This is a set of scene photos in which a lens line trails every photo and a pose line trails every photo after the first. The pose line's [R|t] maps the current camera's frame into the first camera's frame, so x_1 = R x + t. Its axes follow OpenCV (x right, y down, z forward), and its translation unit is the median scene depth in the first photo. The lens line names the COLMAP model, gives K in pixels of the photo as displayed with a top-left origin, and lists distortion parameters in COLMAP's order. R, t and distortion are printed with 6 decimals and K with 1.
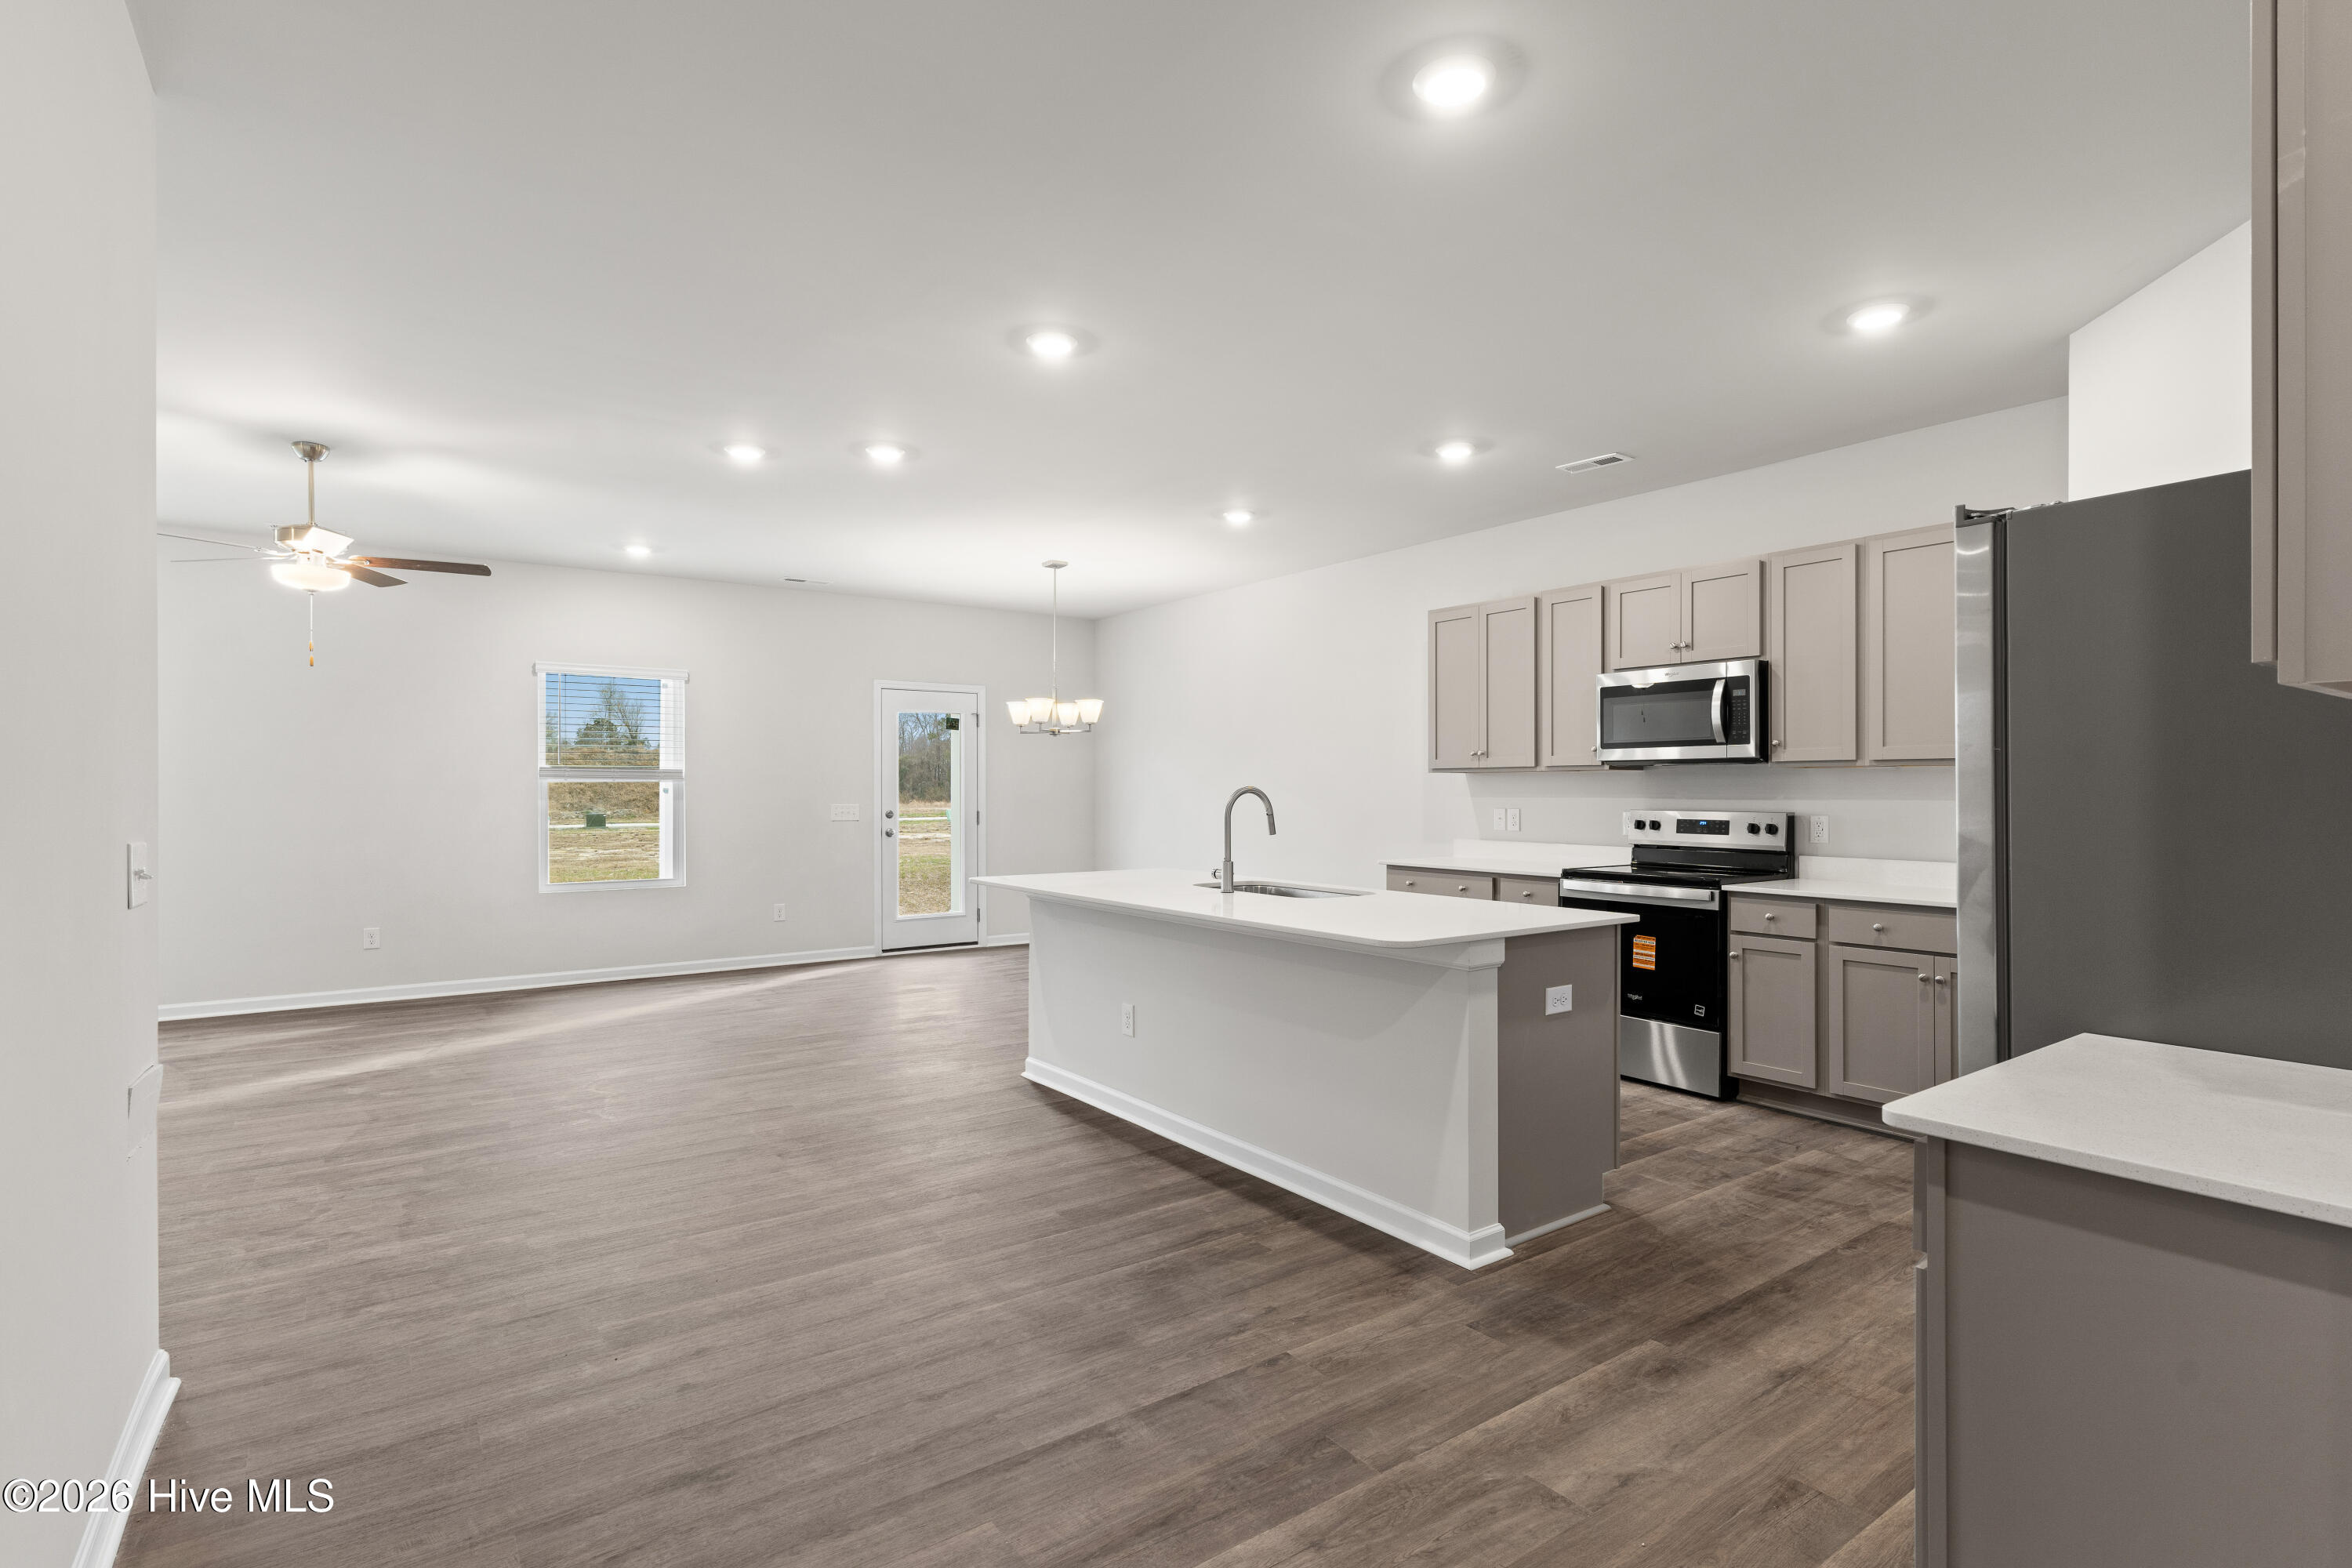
lens RADIAL K [[1129.5, 0, 1183.1], [0, 1129.5, 792.2], [0, 0, 1]] dist [0.003546, -0.000281]
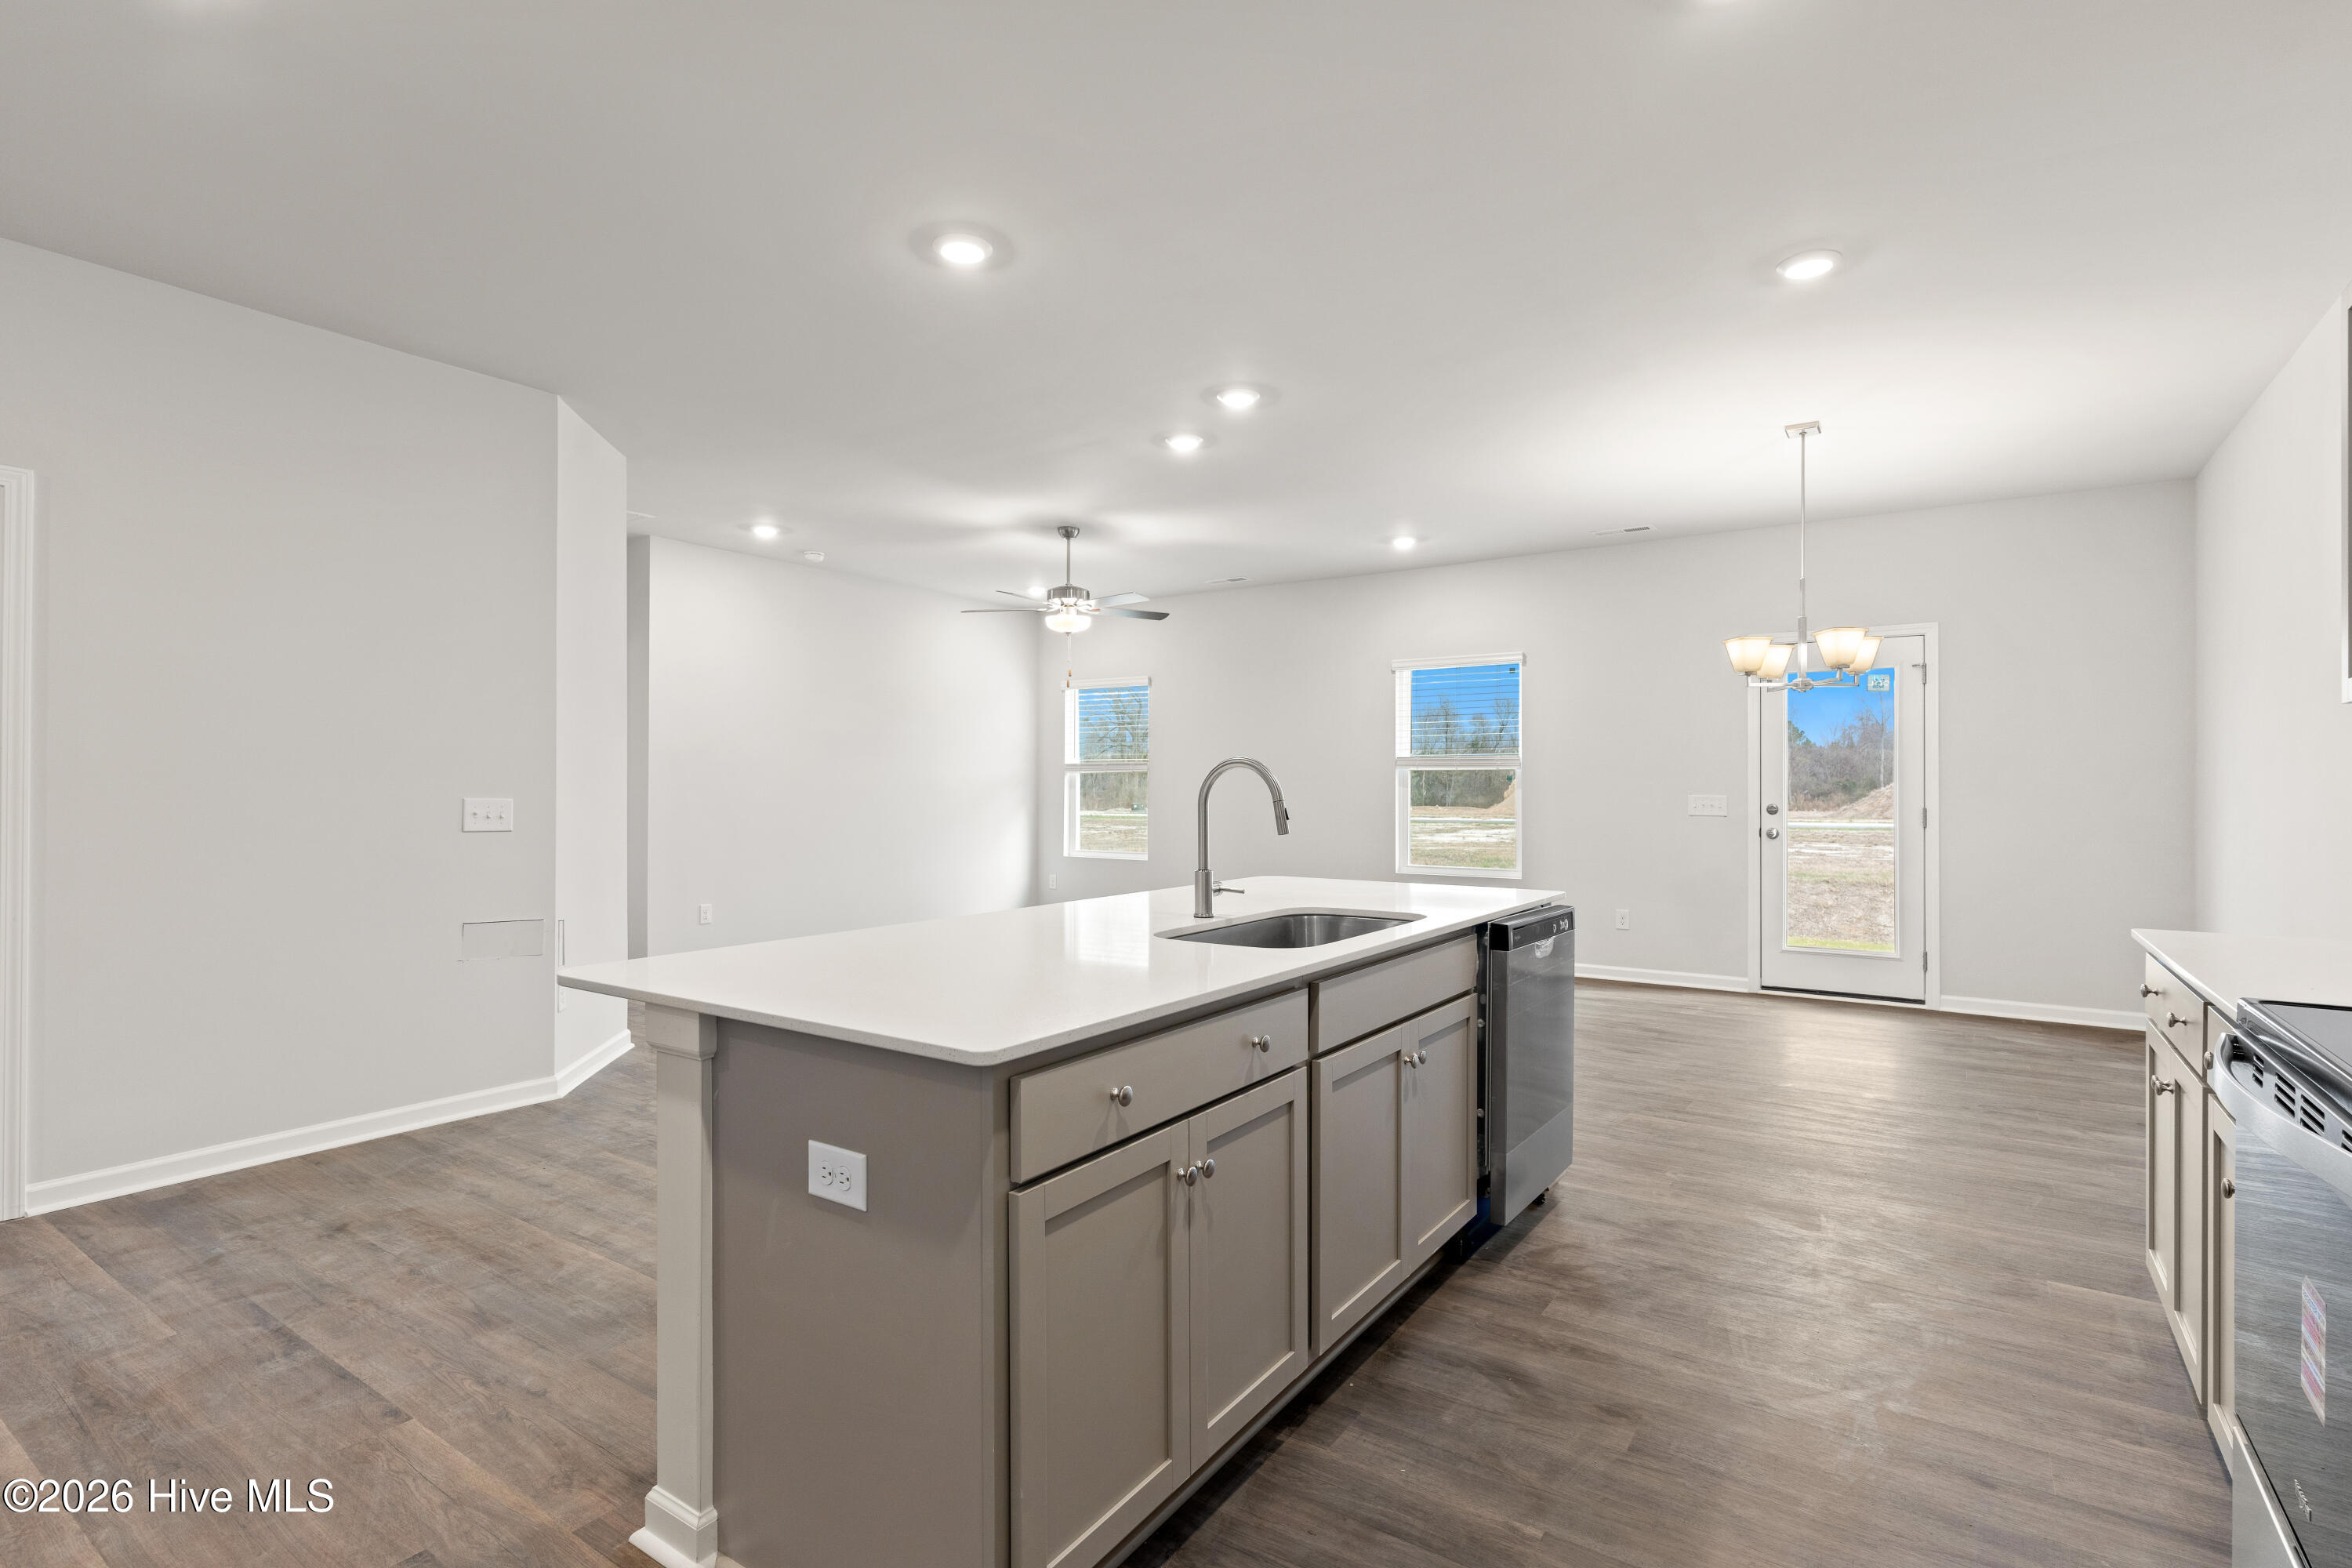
lens RADIAL K [[1129.5, 0, 1182.6], [0, 1129.5, 780.8], [0, 0, 1]] dist [0.003546, -0.000281]
pose [[0.336181, -0.003781, -0.941790, 0.634993], [-0.004039, 0.999977, -0.005456, 0.012274], [0.941789, 0.005638, 0.336158, 0.735374]]
